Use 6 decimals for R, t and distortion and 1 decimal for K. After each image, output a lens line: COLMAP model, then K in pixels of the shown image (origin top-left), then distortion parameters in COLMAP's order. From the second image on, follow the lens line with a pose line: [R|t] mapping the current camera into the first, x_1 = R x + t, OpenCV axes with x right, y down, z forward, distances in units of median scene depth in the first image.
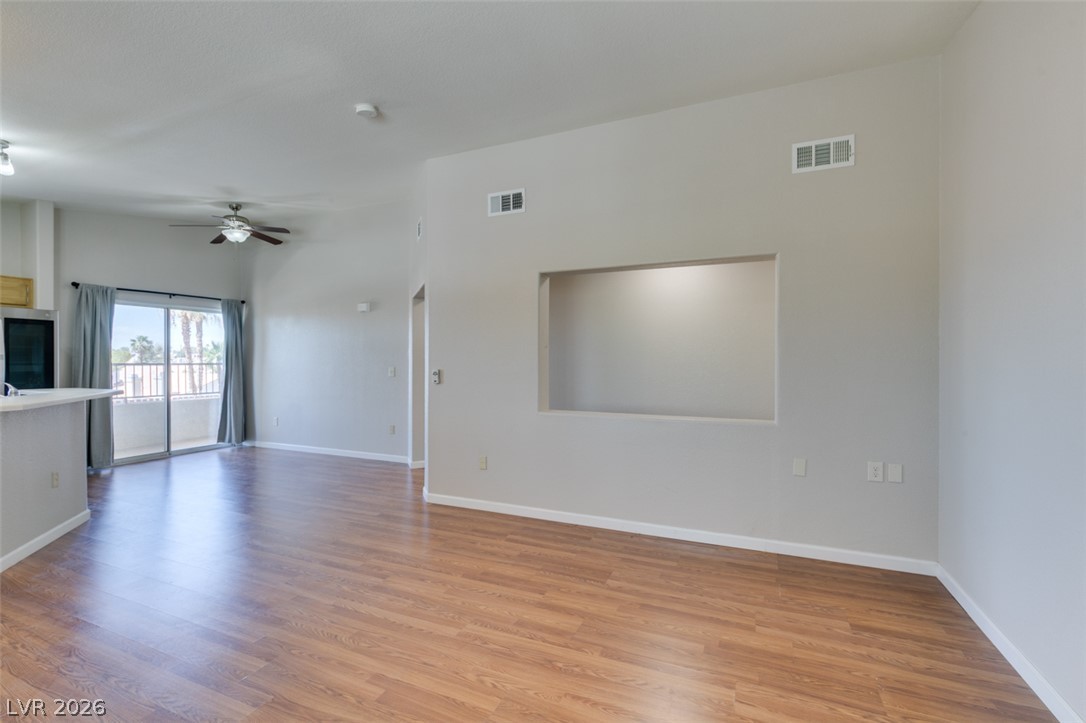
lens RADIAL K [[487.3, 0, 543.4], [0, 487.3, 361.8], [0, 0, 1]] dist [0.001882, -0.002202]
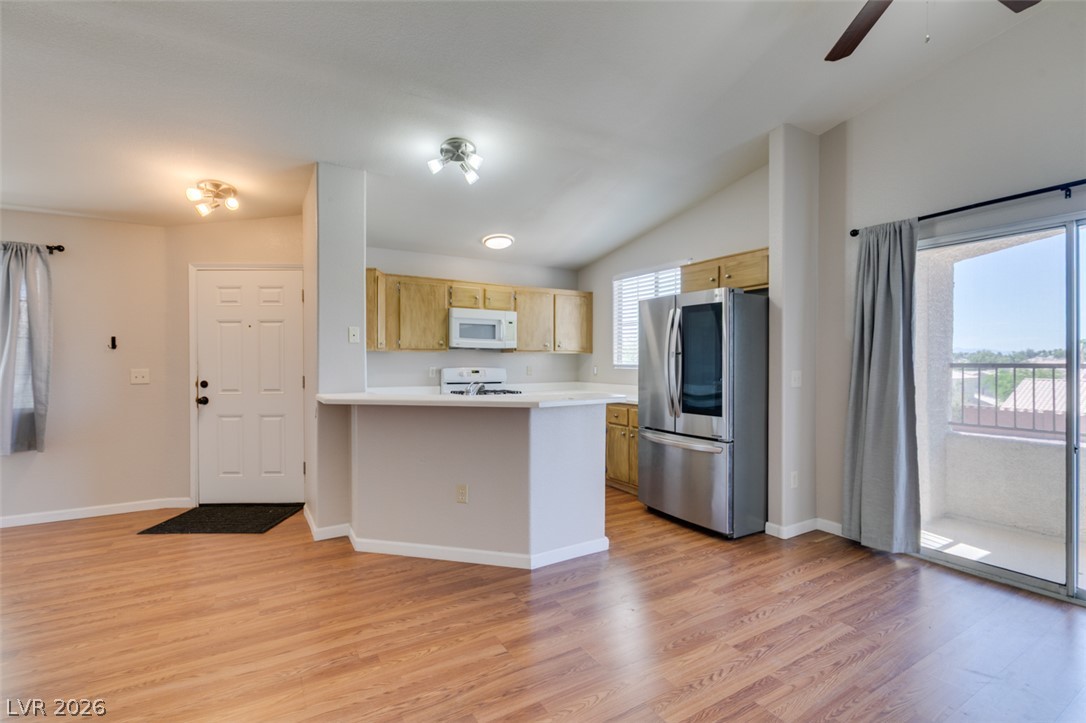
lens RADIAL K [[487.3, 0, 543.1], [0, 487.3, 363.3], [0, 0, 1]] dist [0.001882, -0.002202]
pose [[-0.579241, 0.004524, -0.815144, -0.309282], [-0.001419, 0.999977, 0.006559, 0.000740], [0.815155, 0.004956, -0.579222, 1.354441]]
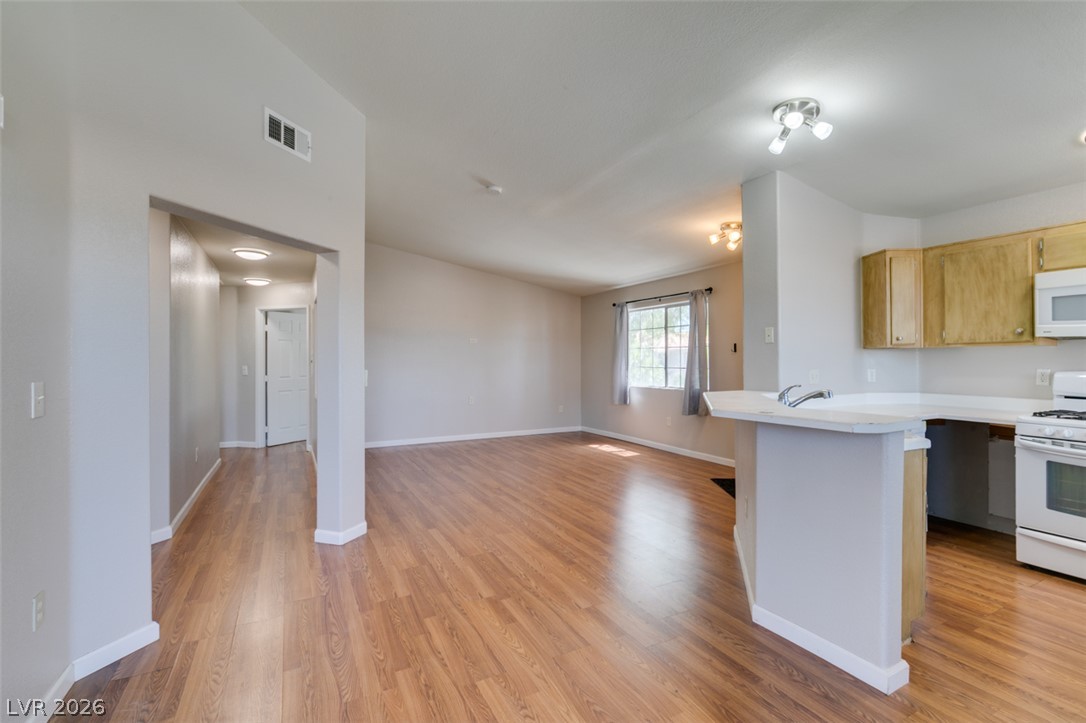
lens RADIAL K [[487.3, 0, 542.0], [0, 487.3, 356.8], [0, 0, 1]] dist [0.001882, -0.002202]
pose [[-0.779056, 0.008206, 0.626901, -1.033635], [0.004810, 0.999963, -0.007111, 0.000275], [-0.626936, -0.002525, -0.779066, 1.525821]]
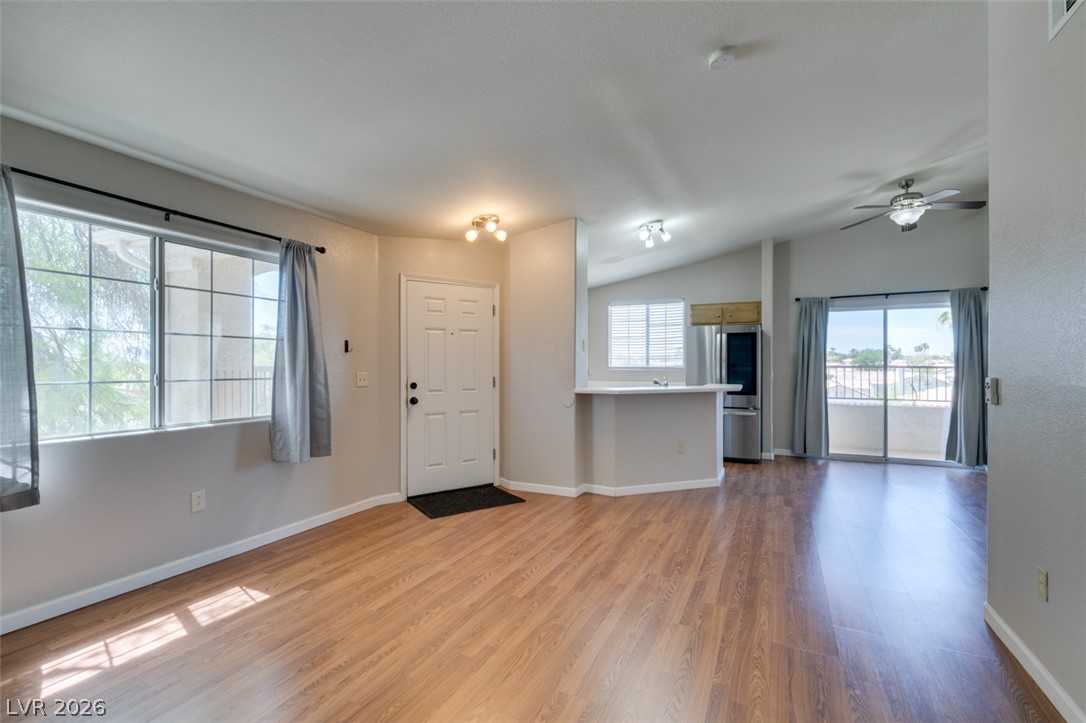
lens RADIAL K [[487.3, 0, 539.3], [0, 487.3, 366.9], [0, 0, 1]] dist [0.001882, -0.002202]
pose [[-0.041766, 0.006573, -0.999106, 0.351956], [-0.002595, 0.999974, 0.006687, 0.000440], [0.999124, 0.002872, -0.041748, 0.540855]]
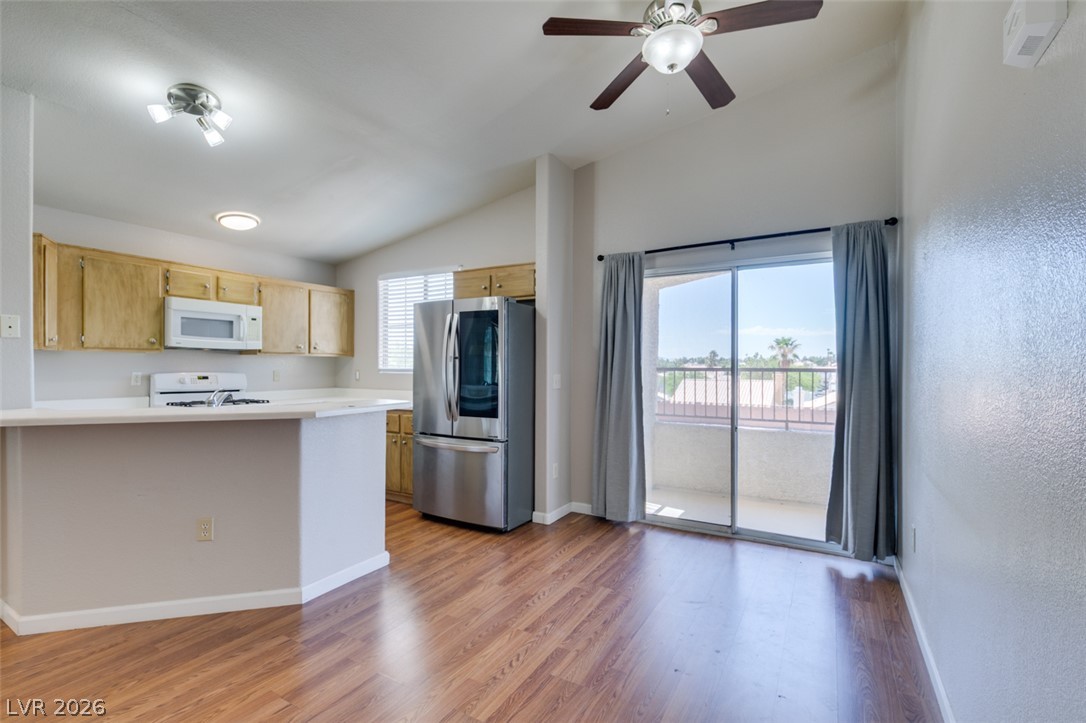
lens RADIAL K [[487.3, 0, 542.2], [0, 487.3, 369.7], [0, 0, 1]] dist [0.001882, -0.002202]
pose [[-0.111431, 0.008798, -0.993733, -0.296939], [-0.005793, 0.999938, 0.009502, 0.000640], [0.993755, 0.006815, -0.111373, 1.301099]]
